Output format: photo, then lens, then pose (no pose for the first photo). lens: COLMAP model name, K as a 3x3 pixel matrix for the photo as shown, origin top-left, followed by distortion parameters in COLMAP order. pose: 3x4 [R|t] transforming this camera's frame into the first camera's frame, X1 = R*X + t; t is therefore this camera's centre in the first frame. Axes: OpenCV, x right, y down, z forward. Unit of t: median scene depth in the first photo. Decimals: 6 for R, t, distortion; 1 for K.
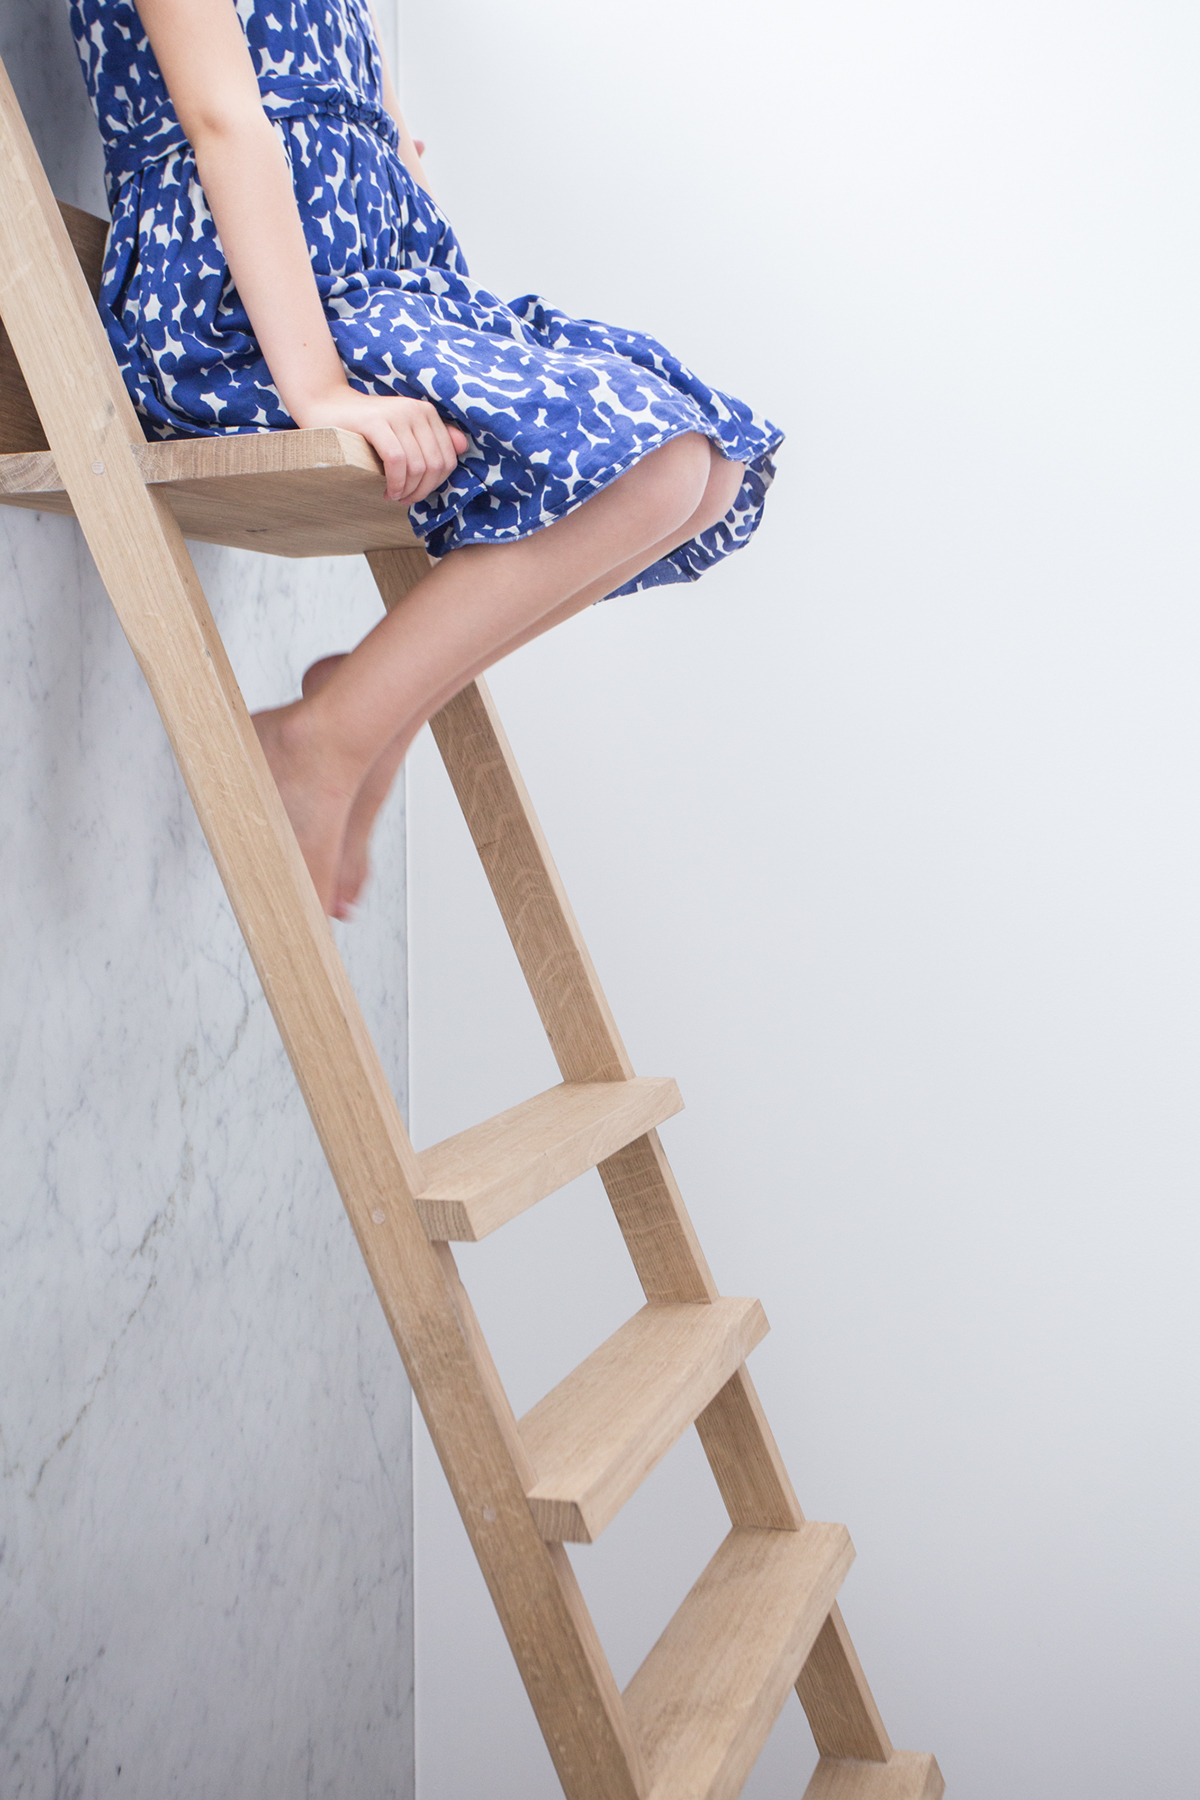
lens RADIAL K [[1944.6, 0, 399.1], [0, 1944.6, 897.2], [0, 0, 1]] dist [0.046003, 0.000000]
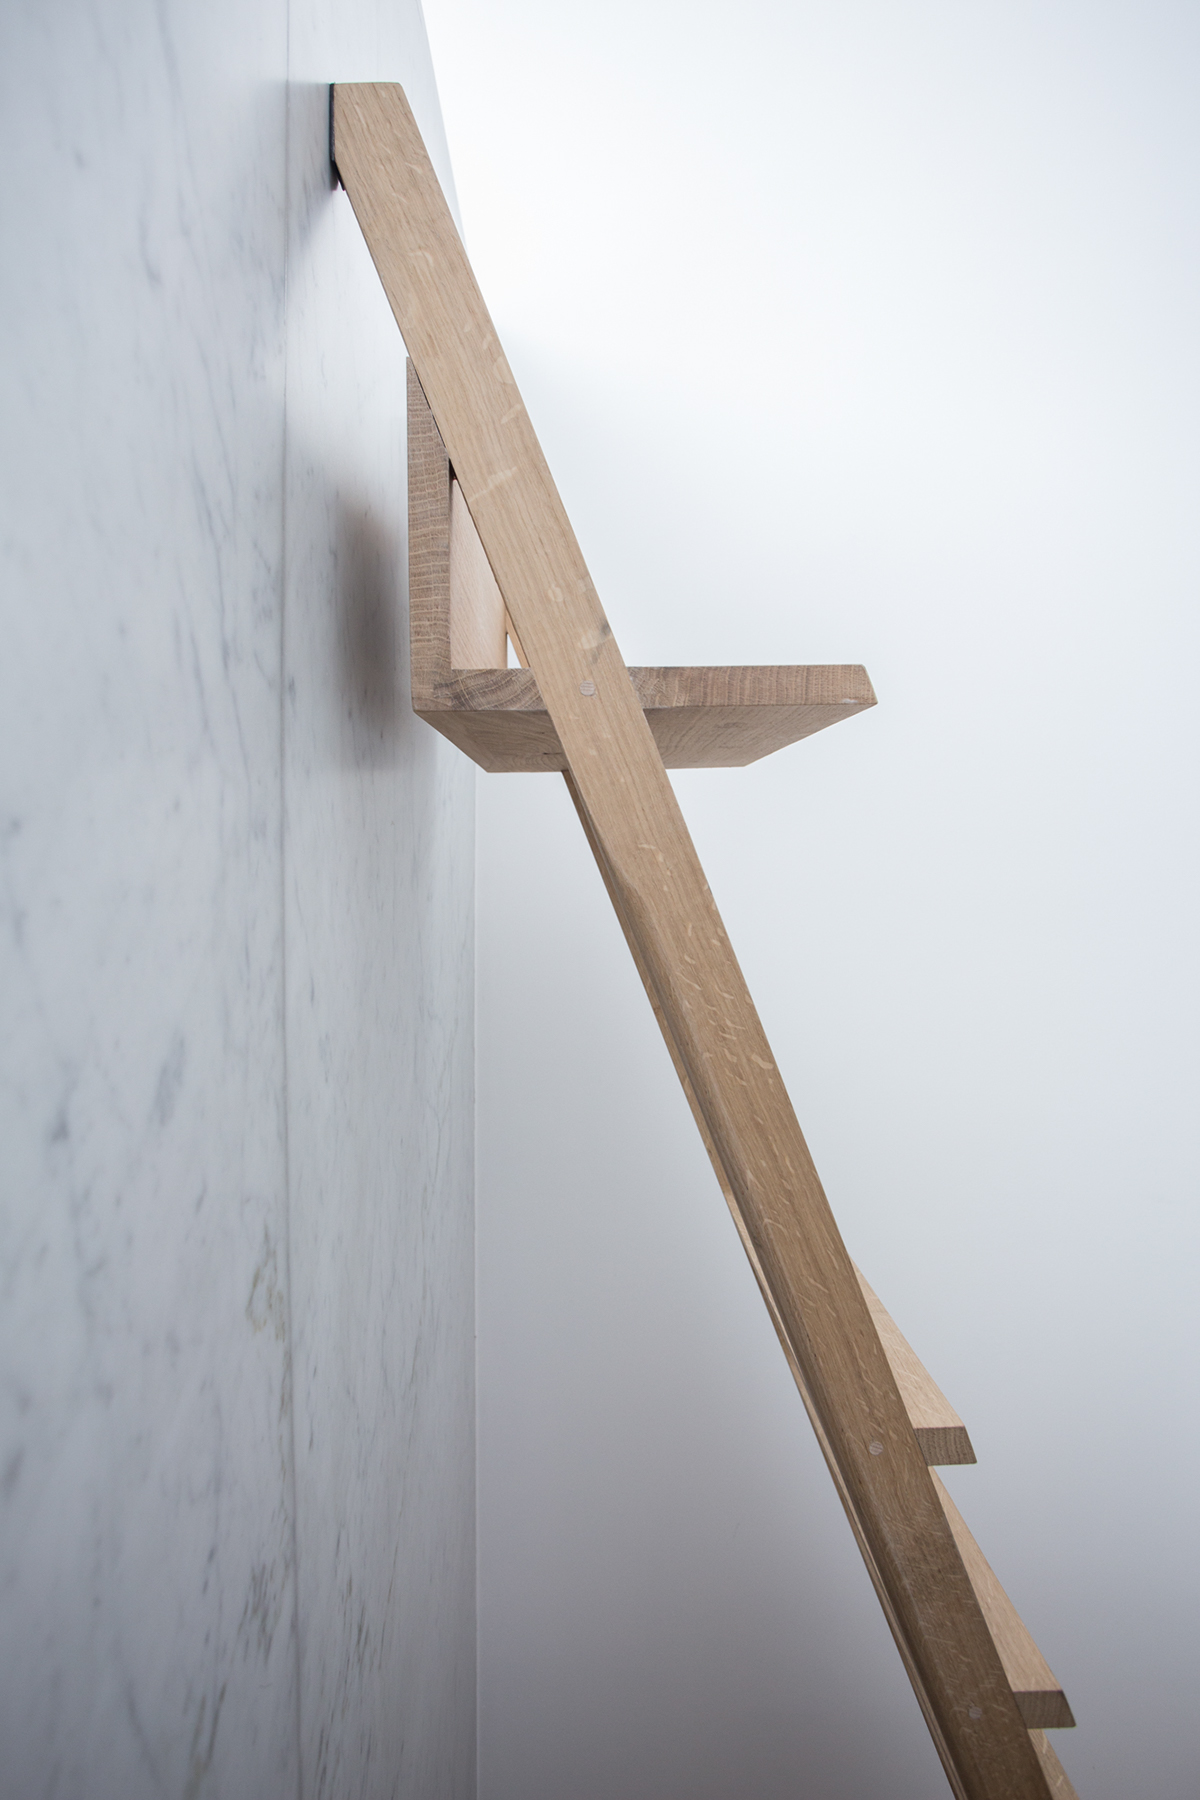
lens RADIAL K [[982.9, 0, 513.7], [0, 982.9, 895.2], [0, 0, 1]] dist [-0.051095, 0.021653]
pose [[0.938731, -0.009937, 0.344506, -0.354016], [0.018319, 0.999610, -0.021084, -0.114692], [-0.344162, 0.026103, 0.938547, 0.586057]]
